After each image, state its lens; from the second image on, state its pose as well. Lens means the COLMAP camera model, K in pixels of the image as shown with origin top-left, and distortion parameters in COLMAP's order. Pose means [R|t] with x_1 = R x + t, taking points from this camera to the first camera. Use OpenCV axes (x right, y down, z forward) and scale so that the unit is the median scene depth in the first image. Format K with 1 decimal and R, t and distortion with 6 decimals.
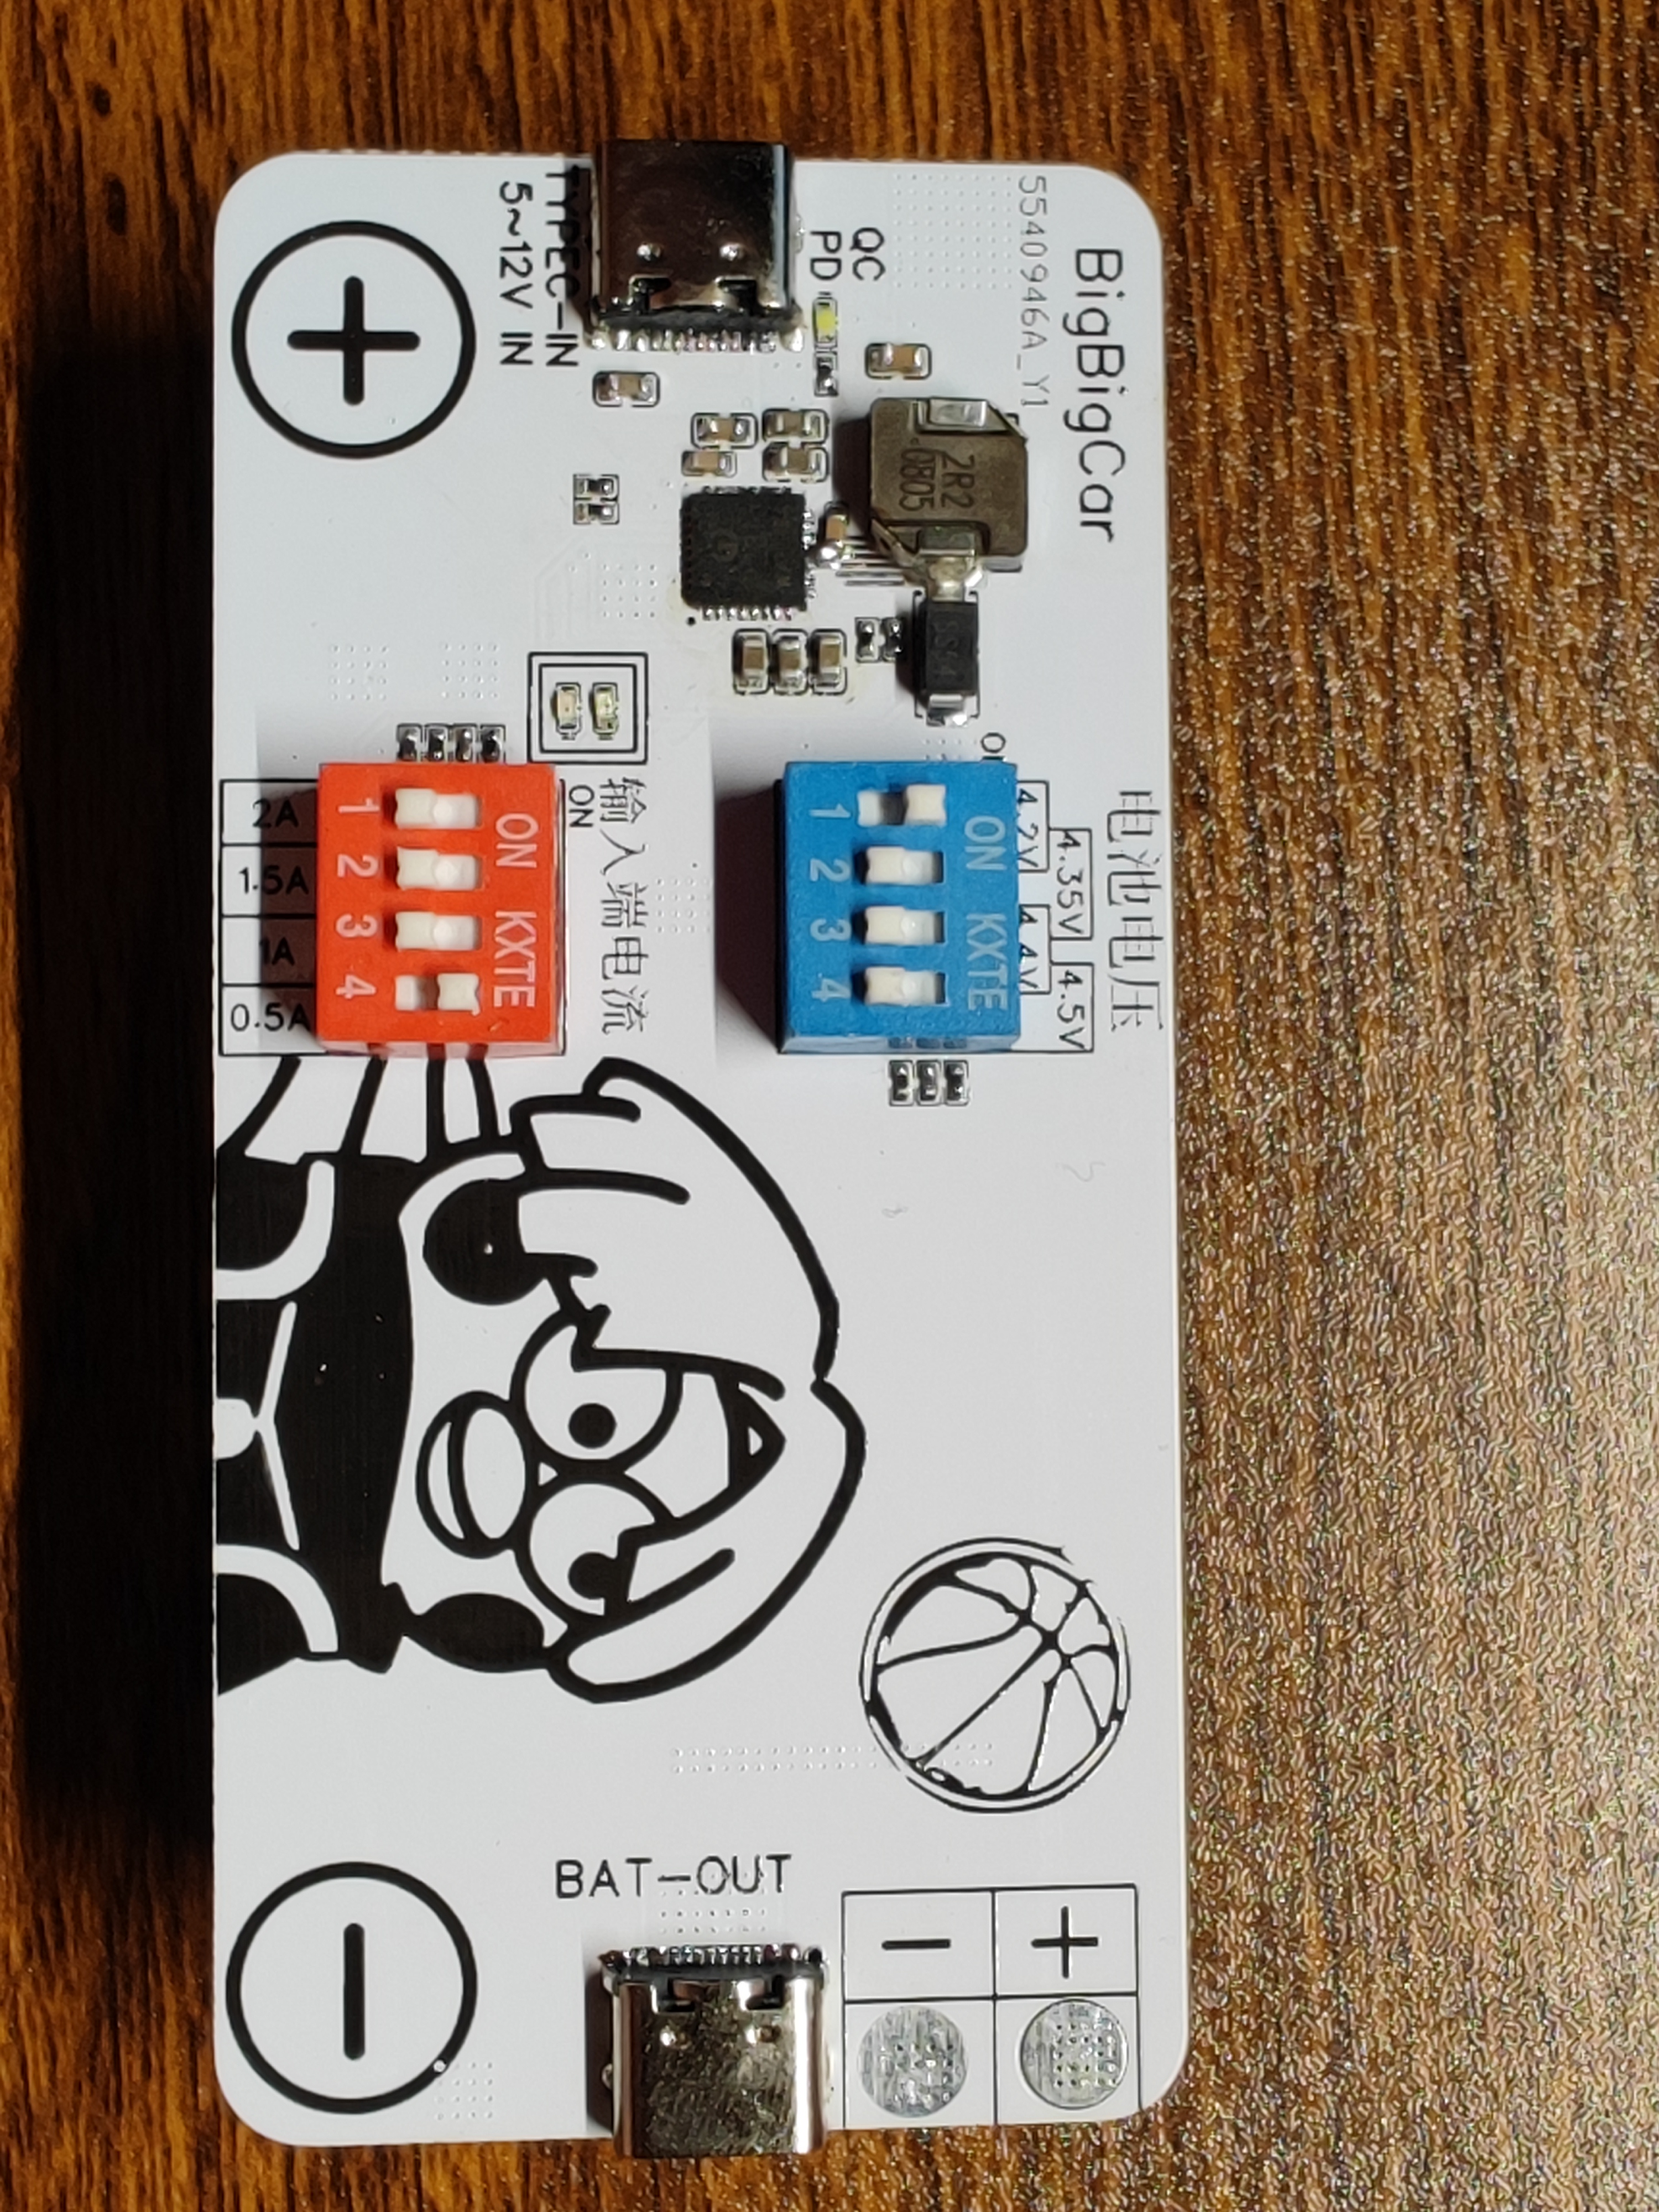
lens RADIAL K [[881.8, 0, 835.1], [0, 881.8, 1088.3], [0, 0, 1]] dist [0.003323, -0.000466]
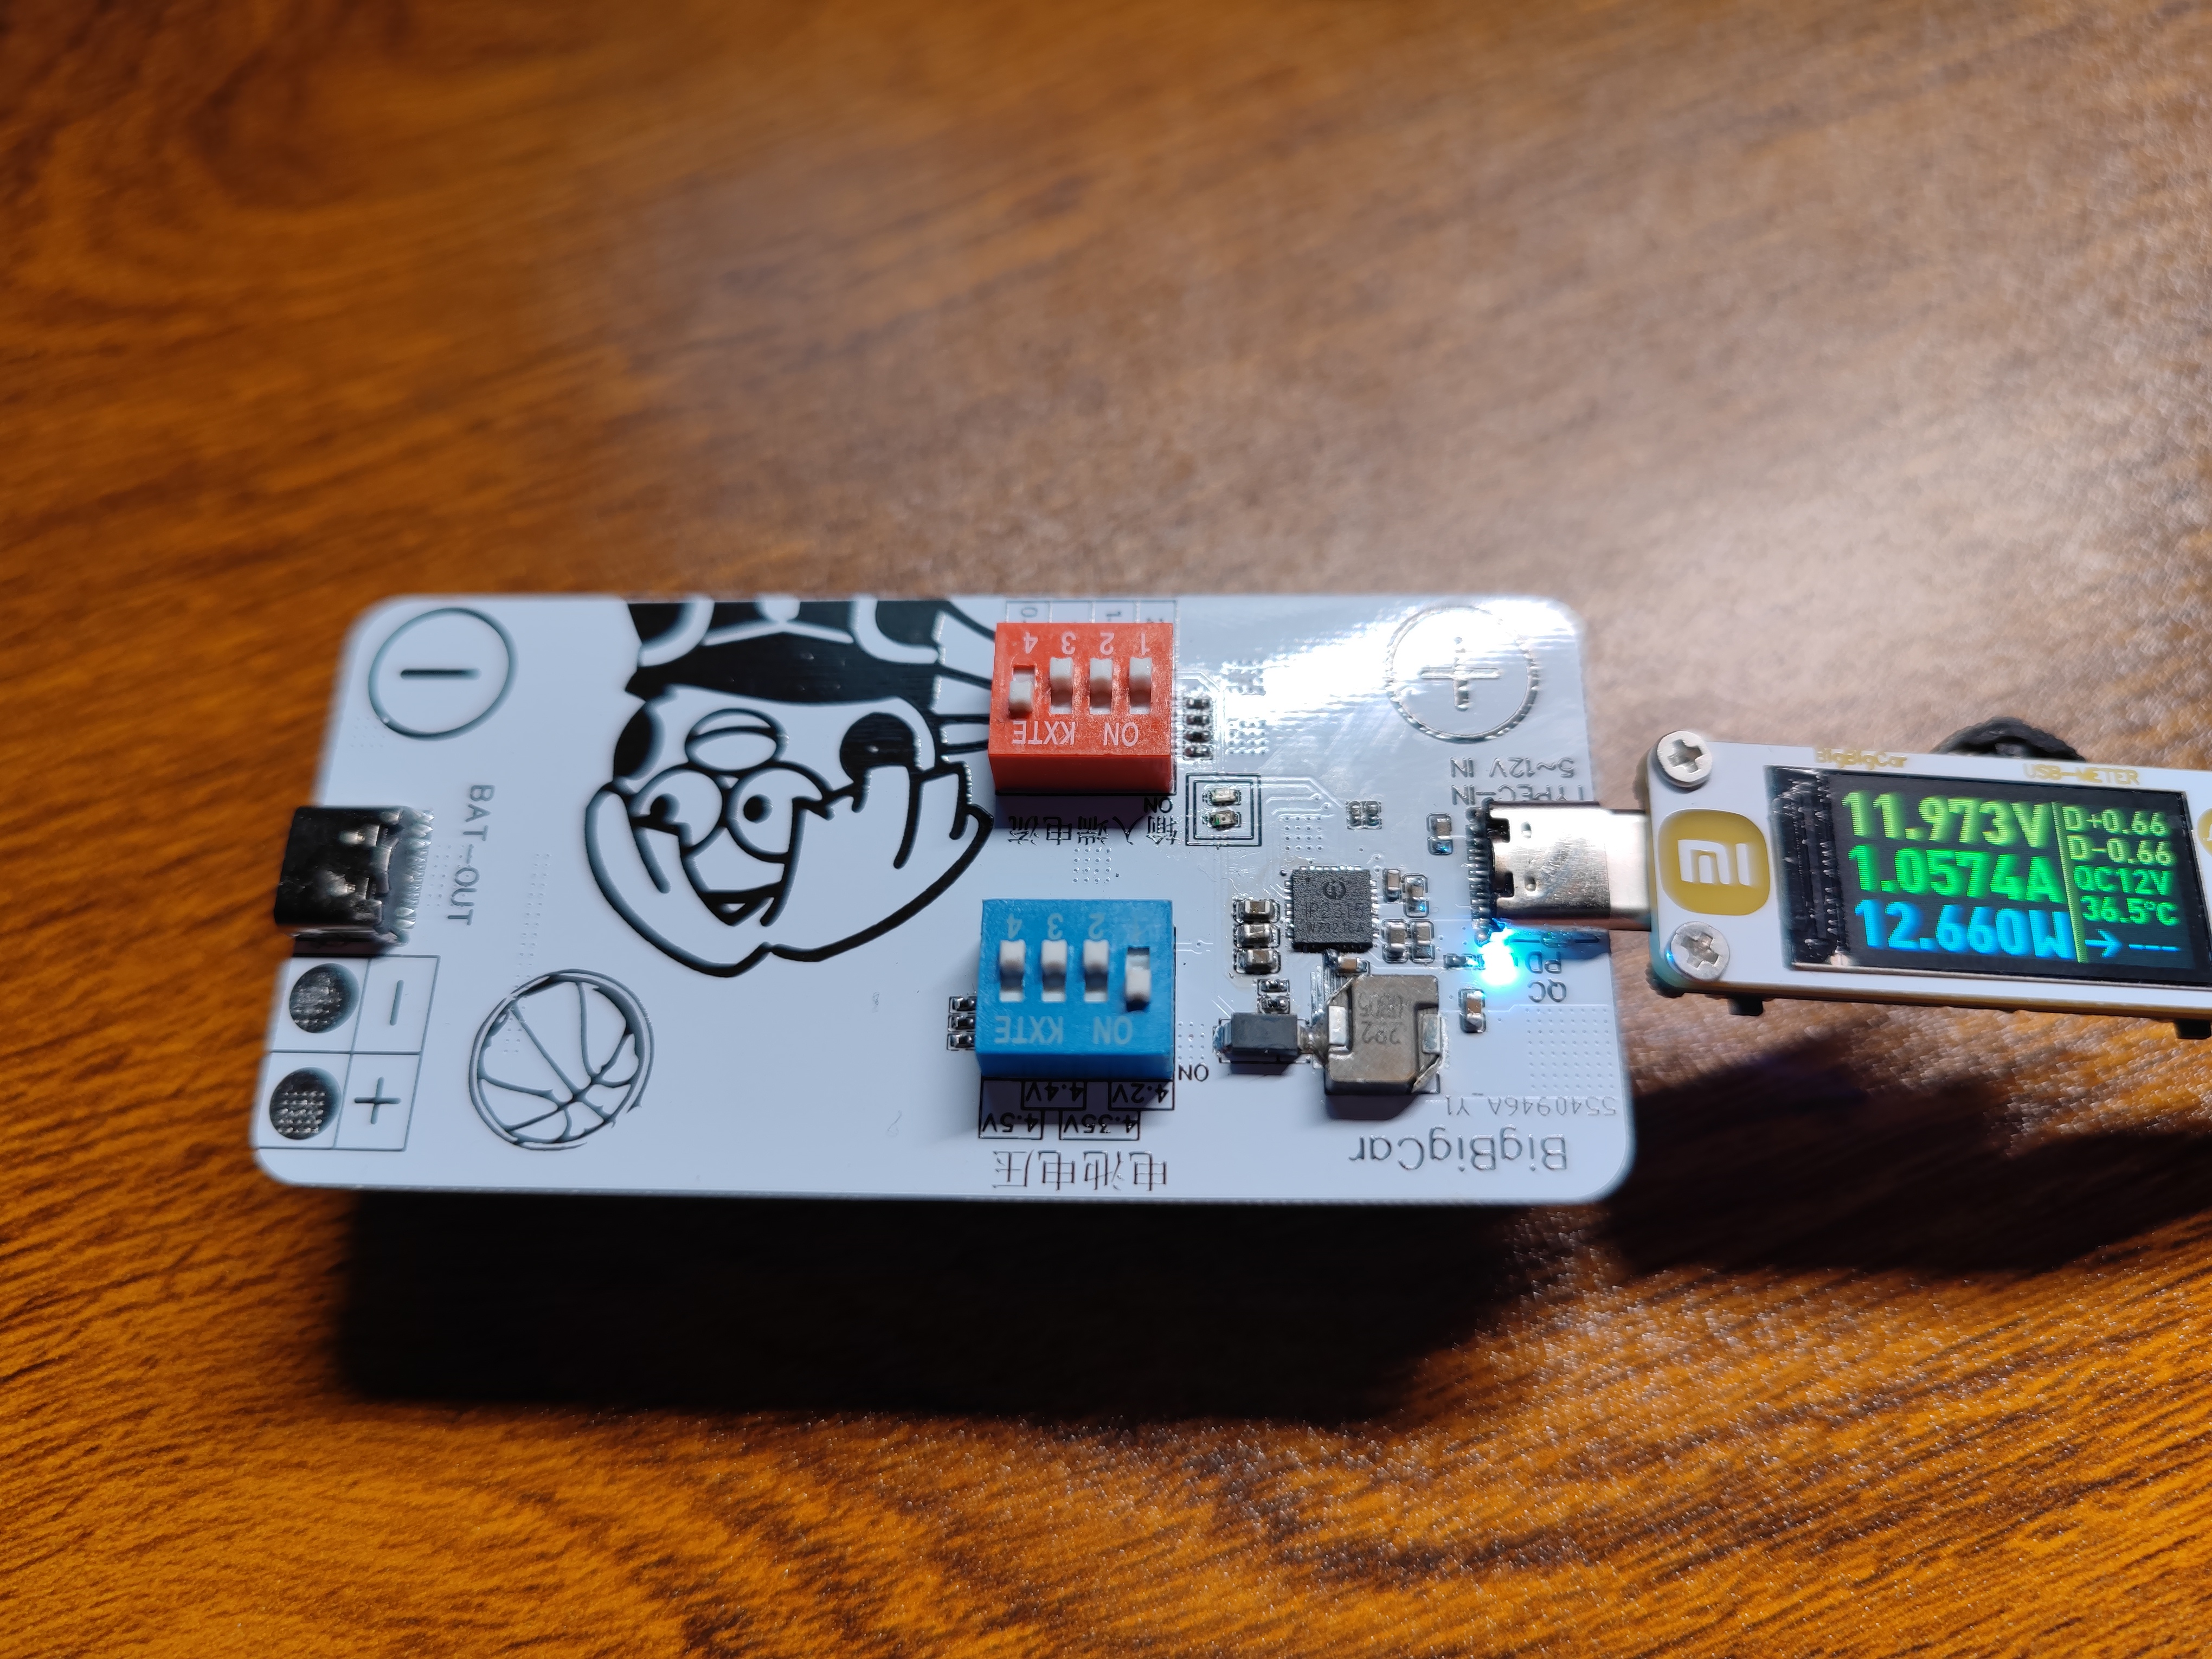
lens RADIAL K [[2453.9, 0, 1105.7], [0, 2453.9, 827.8], [0, 0, 1]] dist [-0.032290, 0.000000]
pose [[-0.038362, 0.908695, -0.415695, 1.513865], [-0.996604, -0.004458, 0.082227, -0.581708], [0.072866, 0.417437, 0.905780, -2.827104]]
